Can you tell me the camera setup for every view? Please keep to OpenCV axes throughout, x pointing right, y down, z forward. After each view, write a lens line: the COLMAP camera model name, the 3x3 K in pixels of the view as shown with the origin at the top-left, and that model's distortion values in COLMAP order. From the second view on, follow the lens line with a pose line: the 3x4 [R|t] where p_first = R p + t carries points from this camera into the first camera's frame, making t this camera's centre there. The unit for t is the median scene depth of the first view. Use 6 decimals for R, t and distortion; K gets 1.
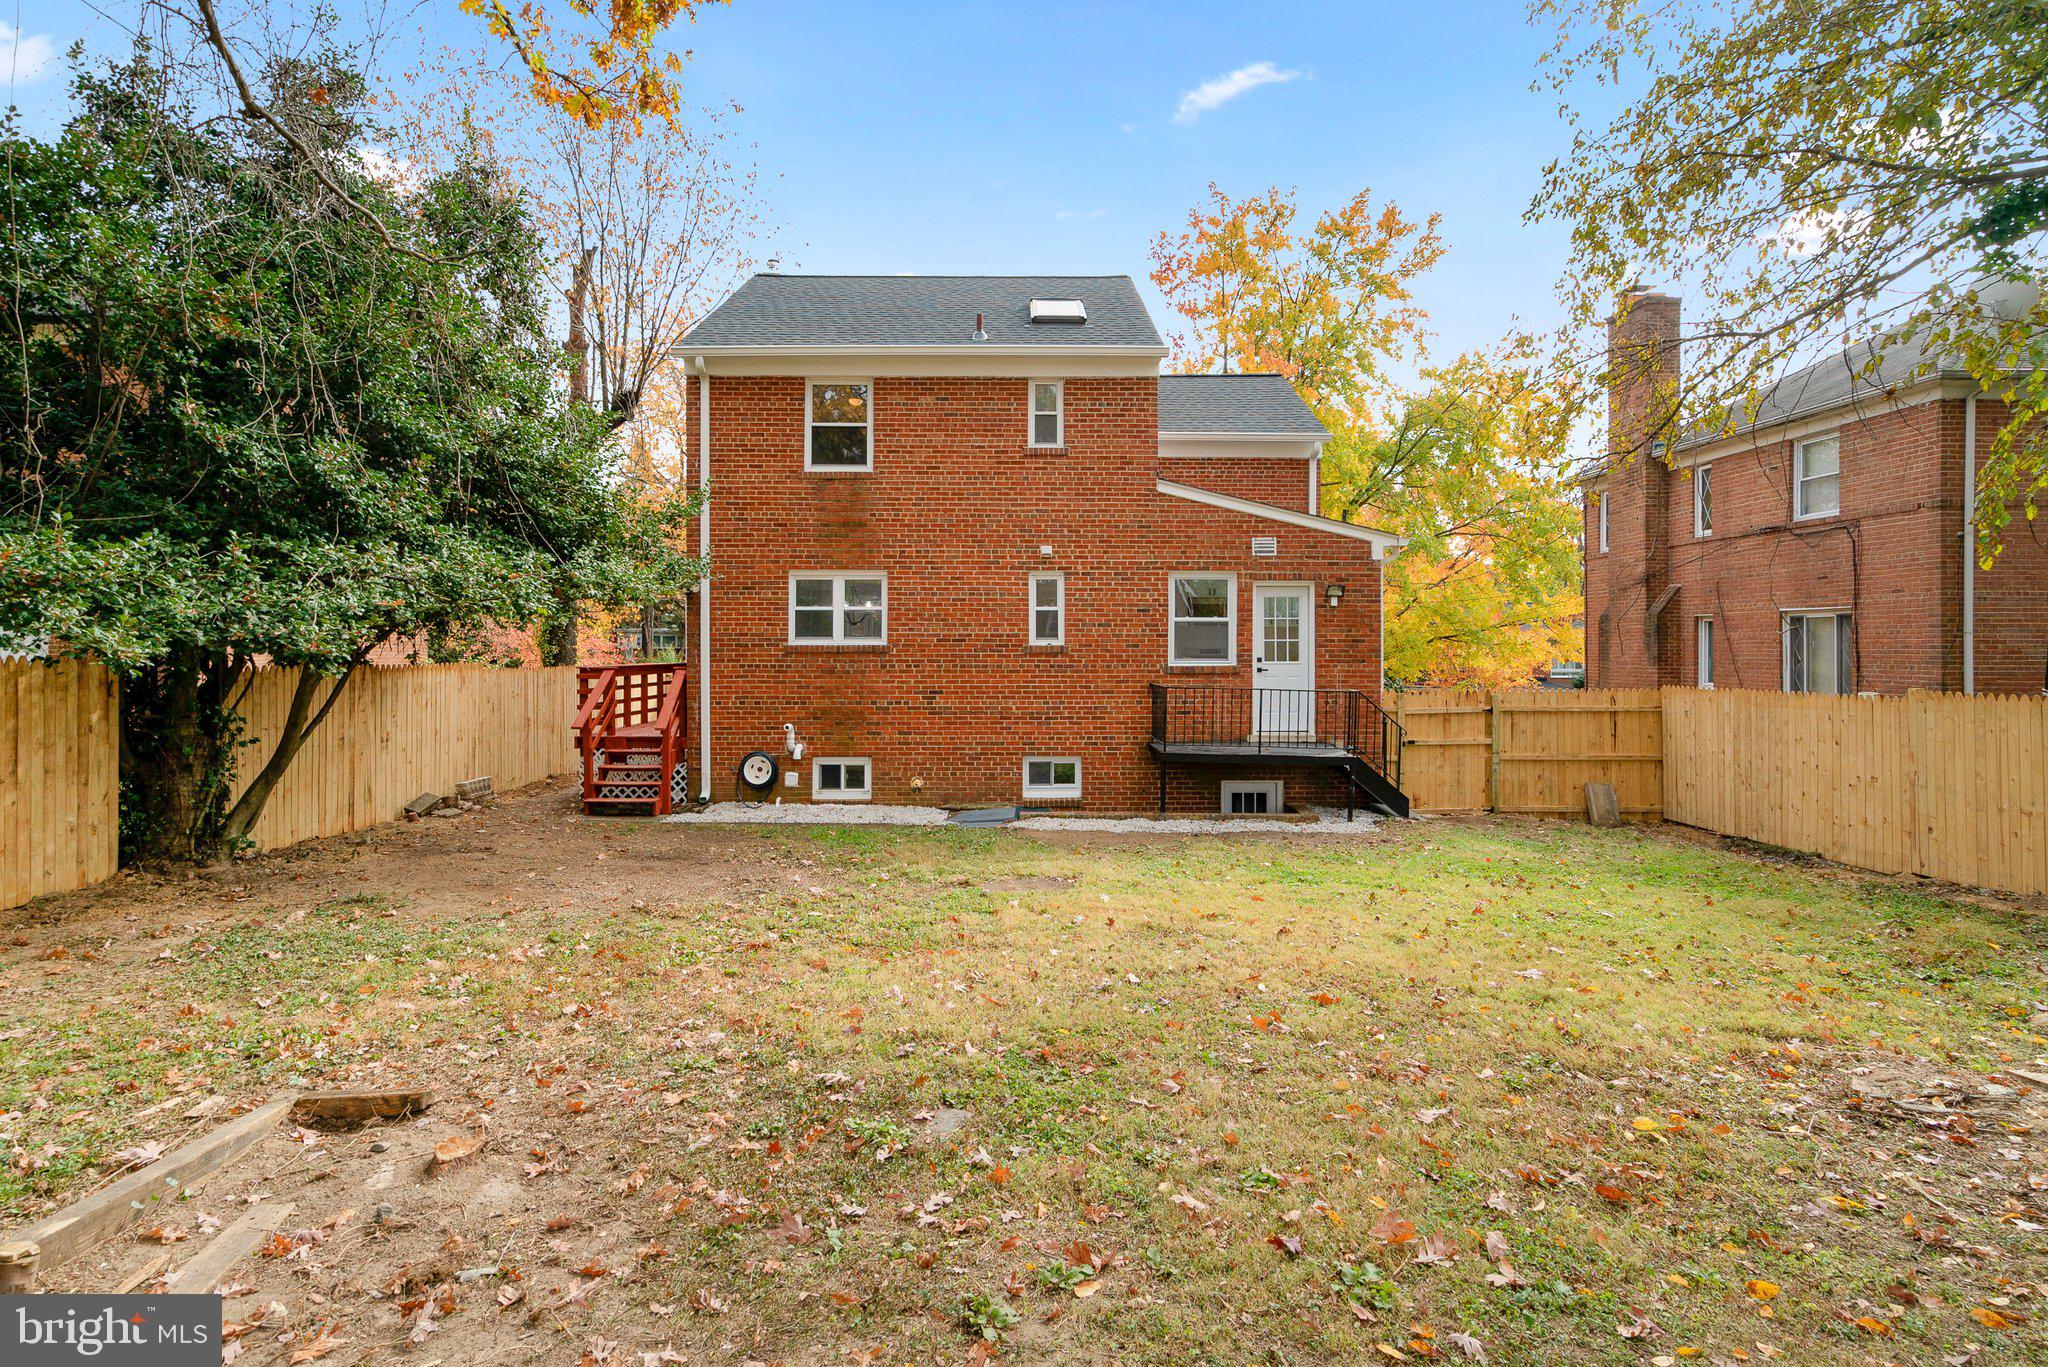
lens RADIAL K [[1042.2, 0, 1069.5], [0, 1042.2, 635.3], [0, 0, 1]] dist [0.000119, -0.000426]
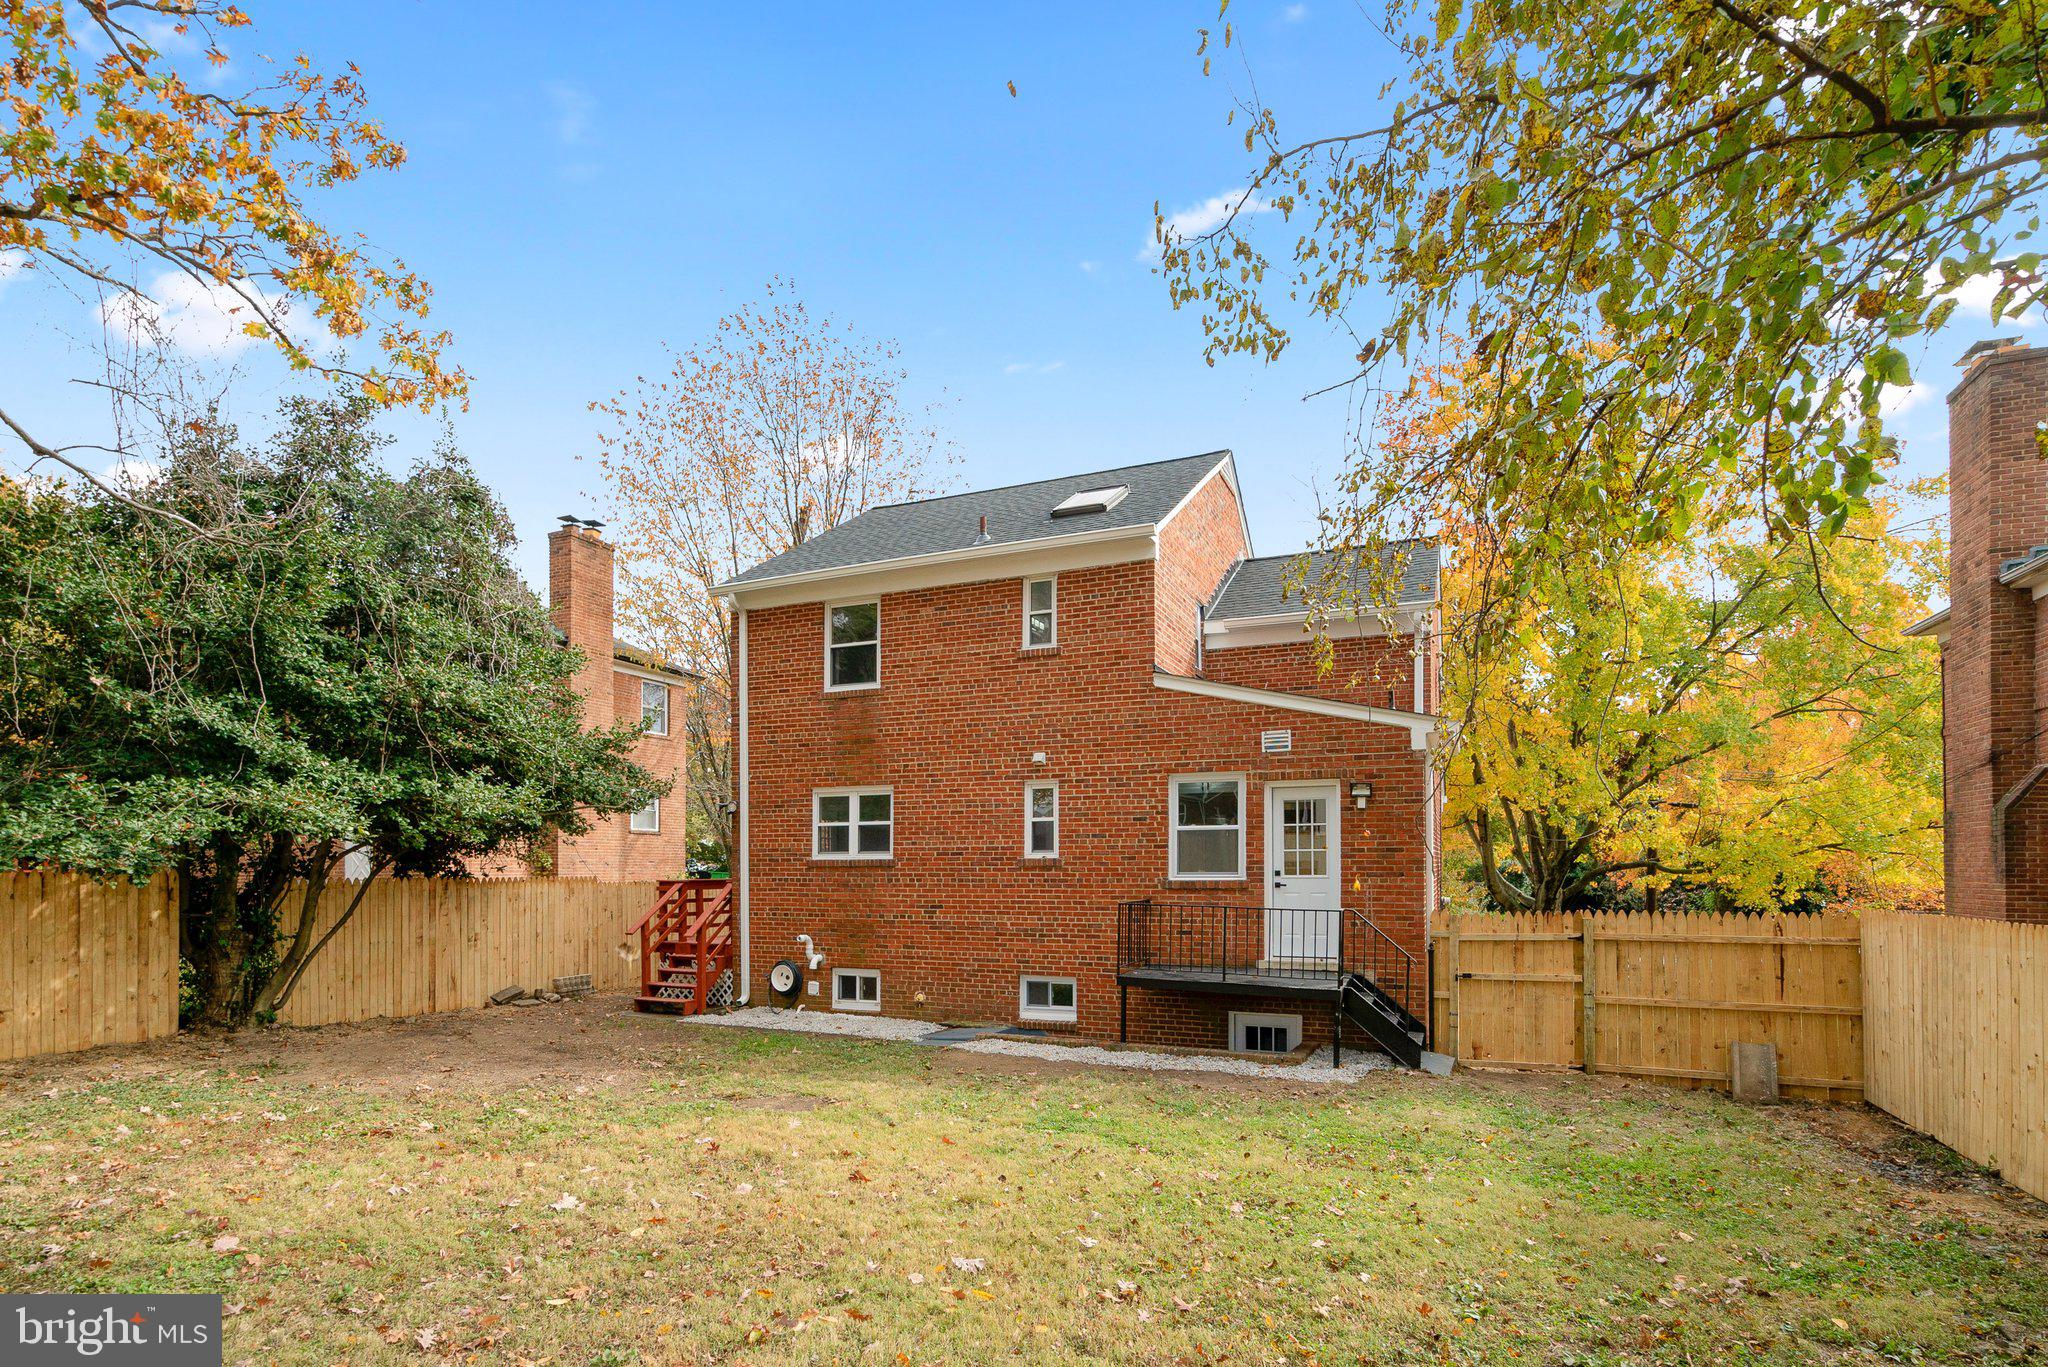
lens RADIAL K [[1042.2, 0, 1035.3], [0, 1042.2, 865.2], [0, 0, 1]] dist [0.000119, -0.000426]
pose [[0.911160, -0.004881, -0.412023, 0.362201], [0.009330, 0.999918, 0.008788, 0.007521], [0.411947, -0.011852, 0.911131, 0.137945]]
